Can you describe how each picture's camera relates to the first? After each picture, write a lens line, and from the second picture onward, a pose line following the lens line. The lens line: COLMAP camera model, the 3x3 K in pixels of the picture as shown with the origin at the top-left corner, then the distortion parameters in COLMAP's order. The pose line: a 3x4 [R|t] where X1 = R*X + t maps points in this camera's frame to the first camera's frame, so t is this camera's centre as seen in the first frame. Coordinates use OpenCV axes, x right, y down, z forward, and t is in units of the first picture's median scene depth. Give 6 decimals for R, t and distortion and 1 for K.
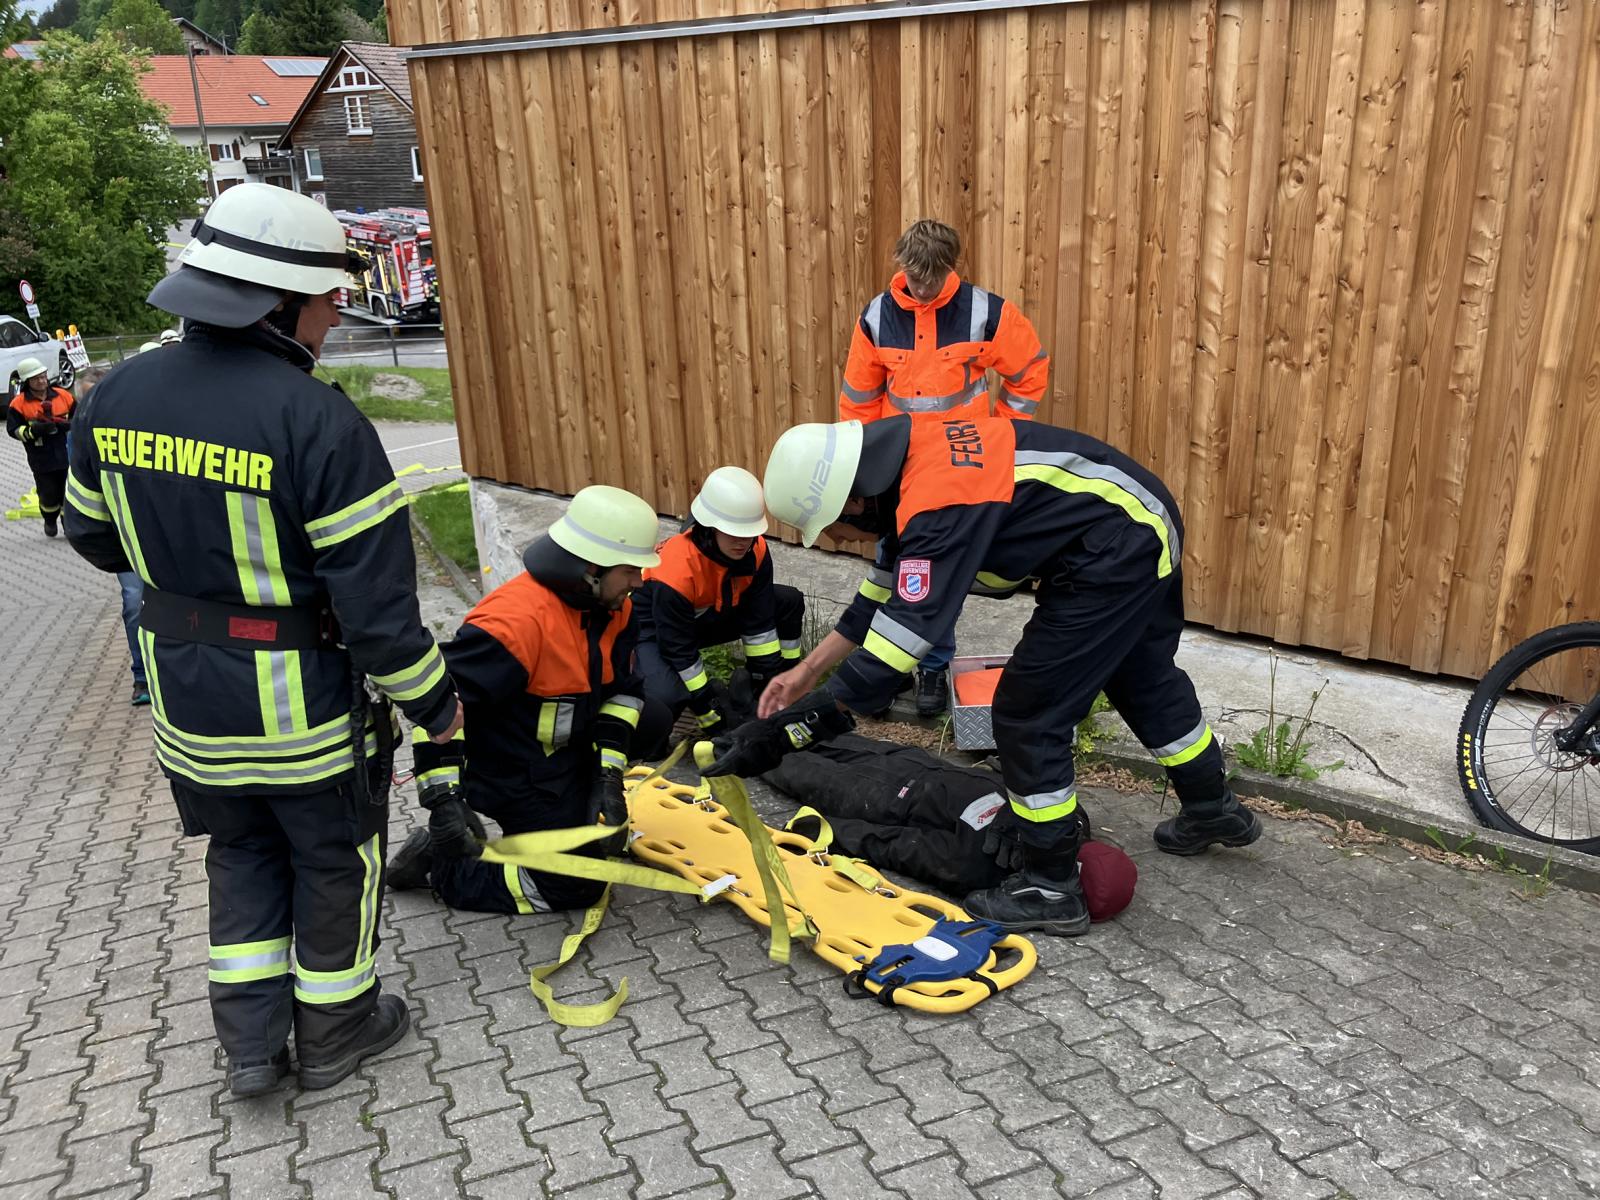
lens RADIAL K [[1308.5, 0, 801.4], [0, 1308.5, 592.3], [0, 0, 1]] dist [0.022810, -0.019922]
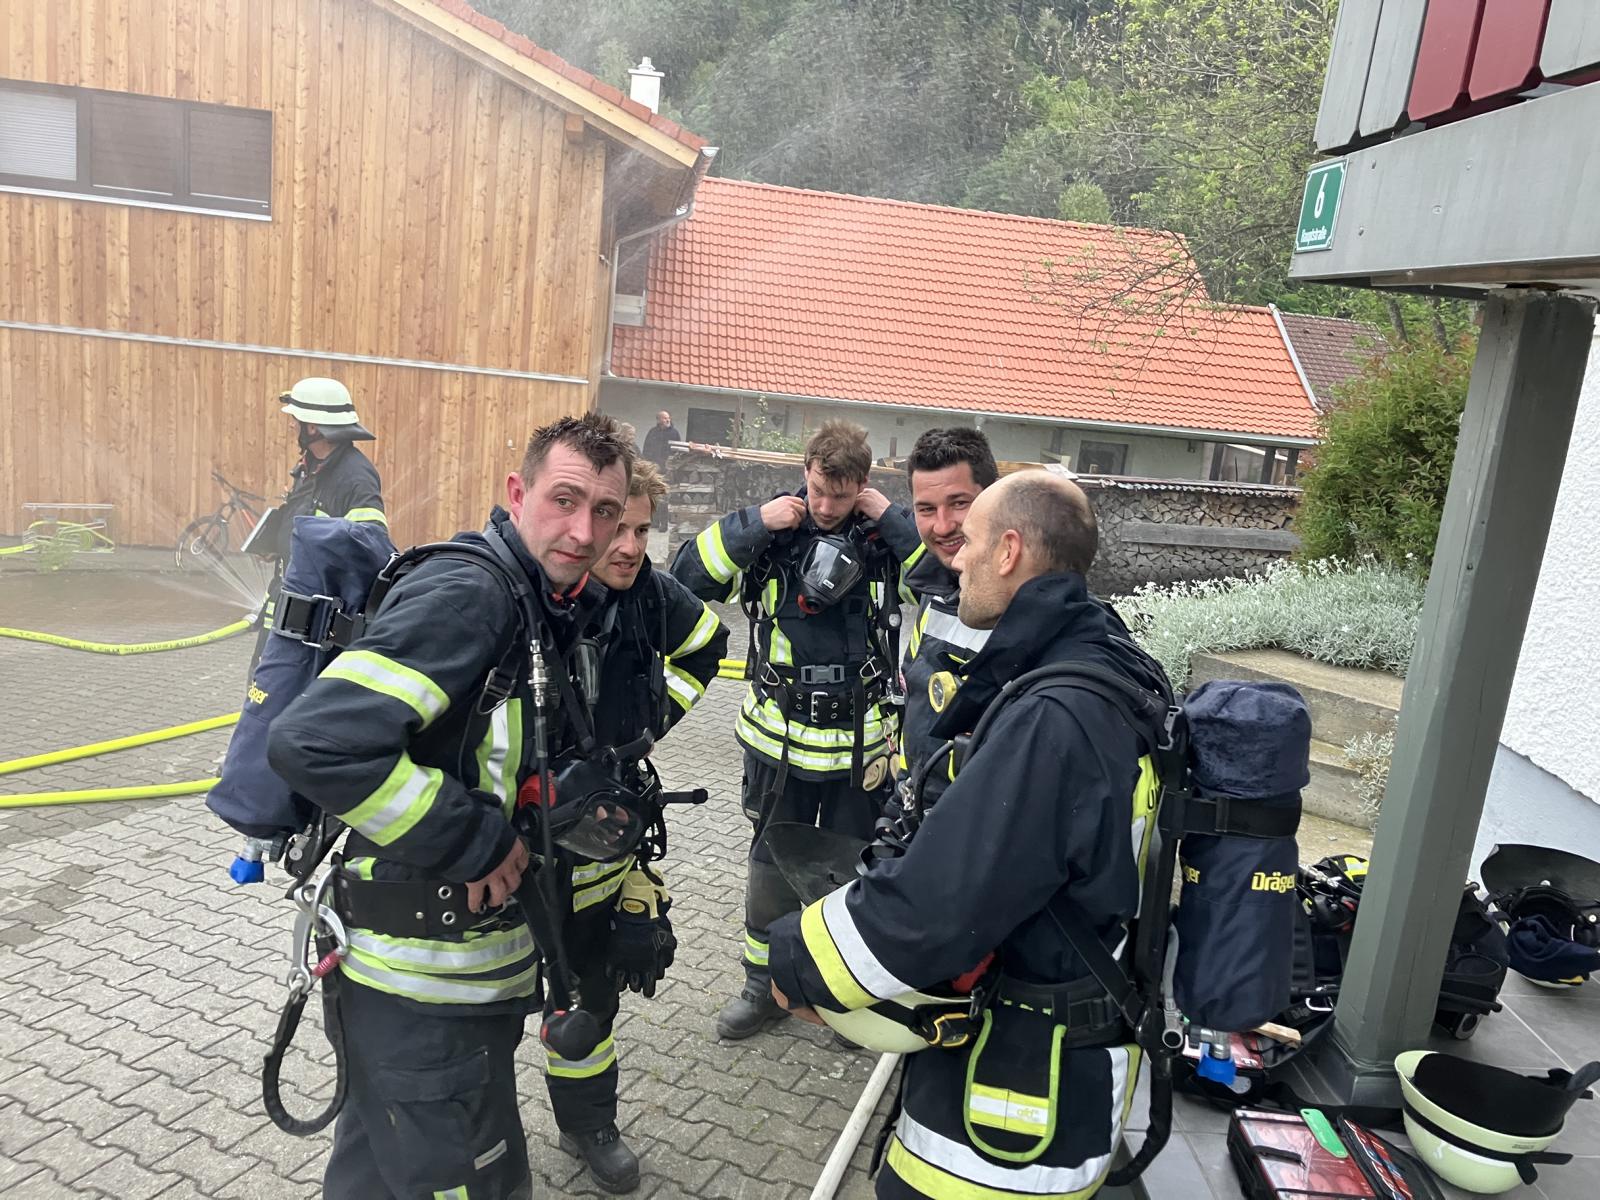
lens RADIAL K [[1308.5, 0, 804.3], [0, 1308.5, 586.9], [0, 0, 1]] dist [0.022810, -0.019922]
pose [[0.708837, -0.038169, 0.704339, -0.530014], [0.118603, 0.990768, -0.065670, 0.424101], [-0.695330, 0.130086, 0.706820, -1.785370]]
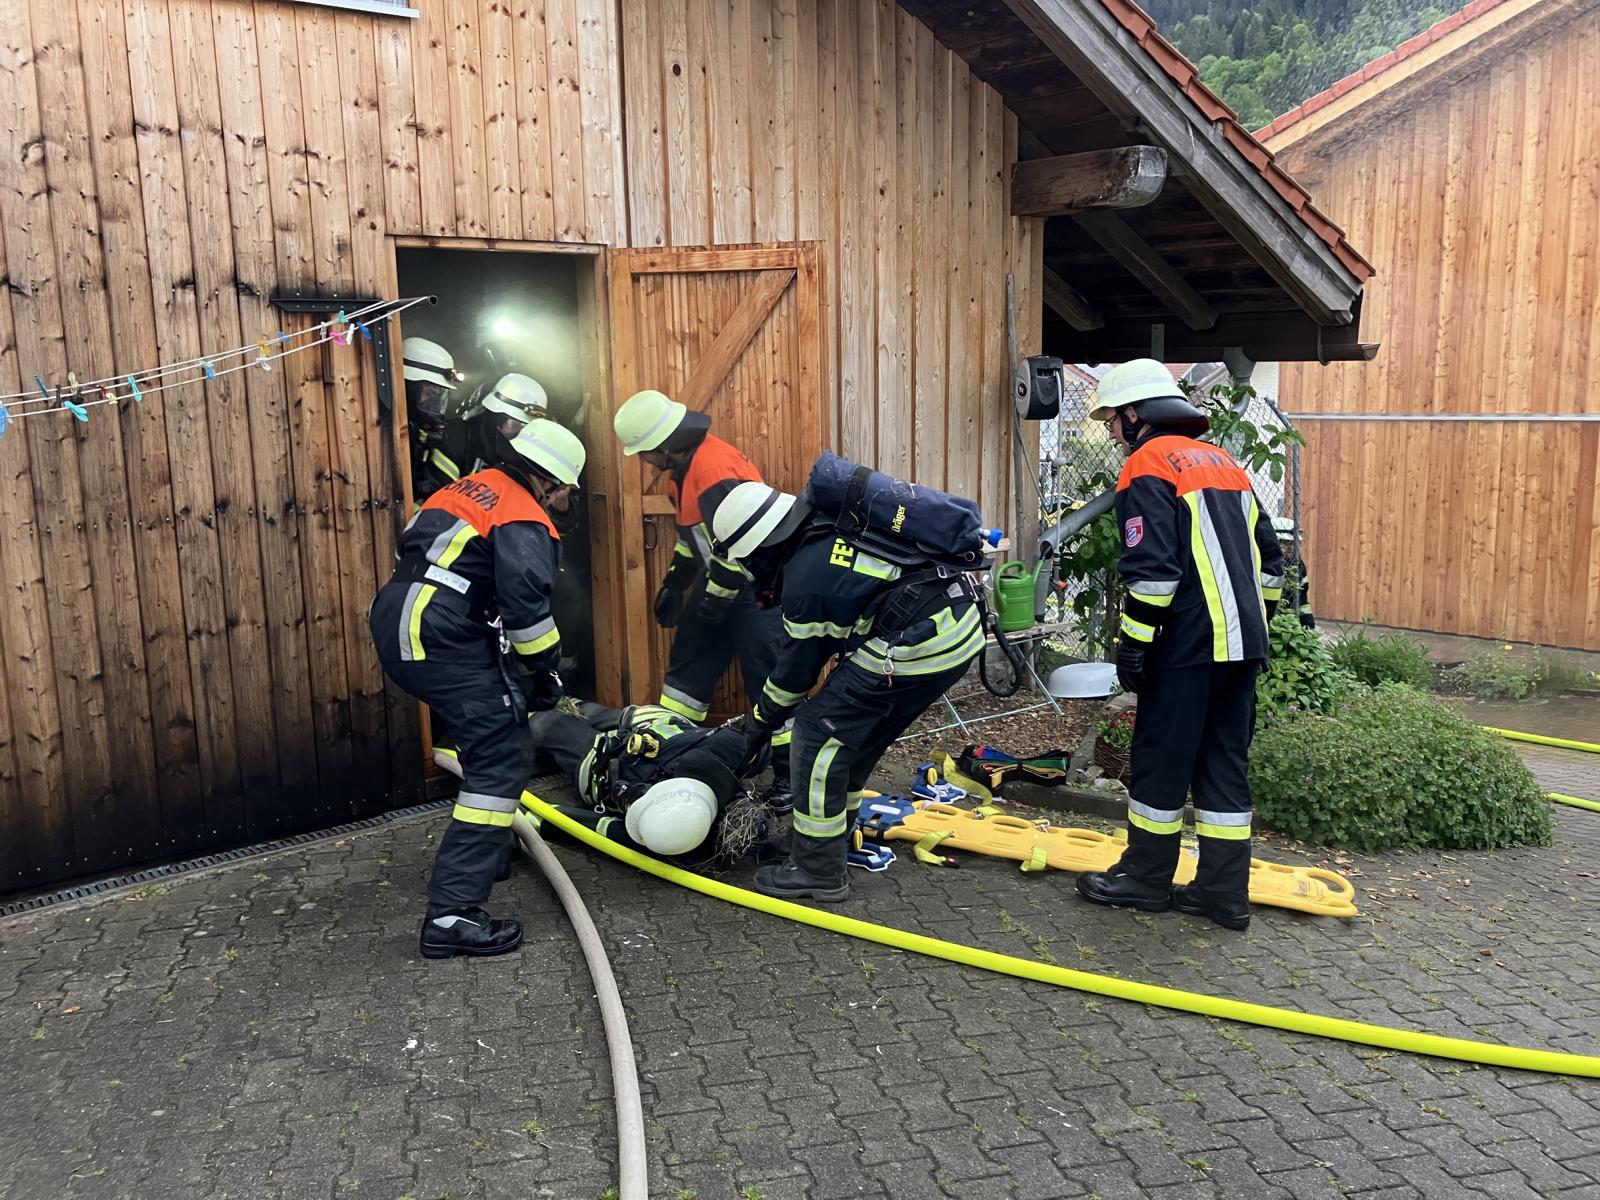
lens RADIAL K [[1308.5, 0, 770.4], [0, 1308.5, 582.7], [0, 0, 1]] dist [0.022810, -0.019922]
pose [[0.985606, 0.033540, -0.165698, -0.898147], [-0.063570, 0.981718, -0.179414, 0.350223], [0.156651, 0.187365, 0.969719, -1.372266]]
